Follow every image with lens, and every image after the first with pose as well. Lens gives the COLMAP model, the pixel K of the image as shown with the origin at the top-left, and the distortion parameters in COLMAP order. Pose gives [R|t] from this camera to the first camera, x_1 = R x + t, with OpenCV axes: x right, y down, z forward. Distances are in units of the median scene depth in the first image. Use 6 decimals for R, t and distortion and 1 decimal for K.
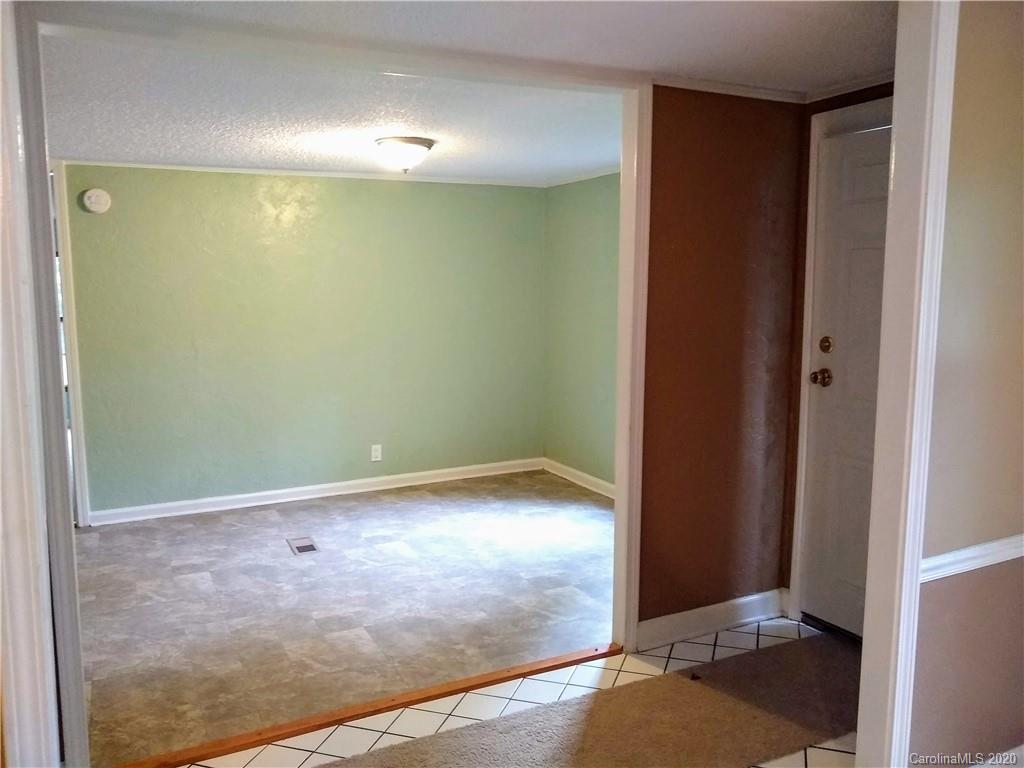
lens RADIAL K [[813.9, 0, 500.8], [0, 813.9, 381.2], [0, 0, 1]] dist [0.005569, -0.006002]
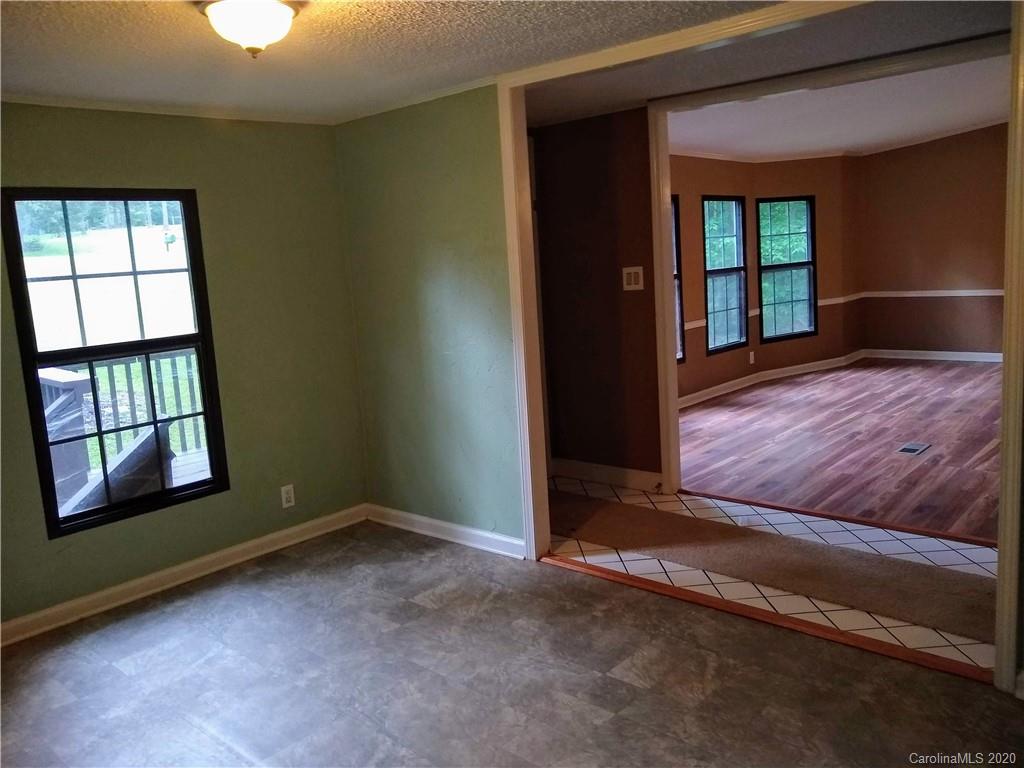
lens RADIAL K [[813.9, 0, 511.2], [0, 813.9, 388.7], [0, 0, 1]] dist [0.005569, -0.006002]
pose [[-0.368427, -0.124700, 0.921256, -0.562450], [0.182002, 0.962112, 0.203016, -0.099216], [-0.911667, 0.242467, -0.331772, 0.860378]]
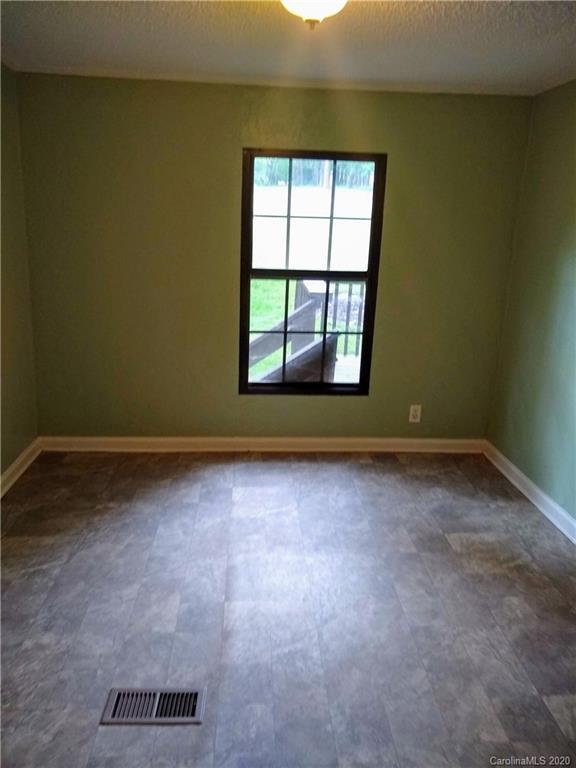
lens RADIAL K [[610.4, 0, 293.8], [0, 610.4, 385.4], [0, 0, 1]] dist [0.005569, -0.006002]
pose [[0.369003, -0.226395, 0.901434, -0.466888], [0.079027, 0.974010, 0.212273, -0.076419], [-0.926063, -0.007092, 0.377303, 0.673516]]
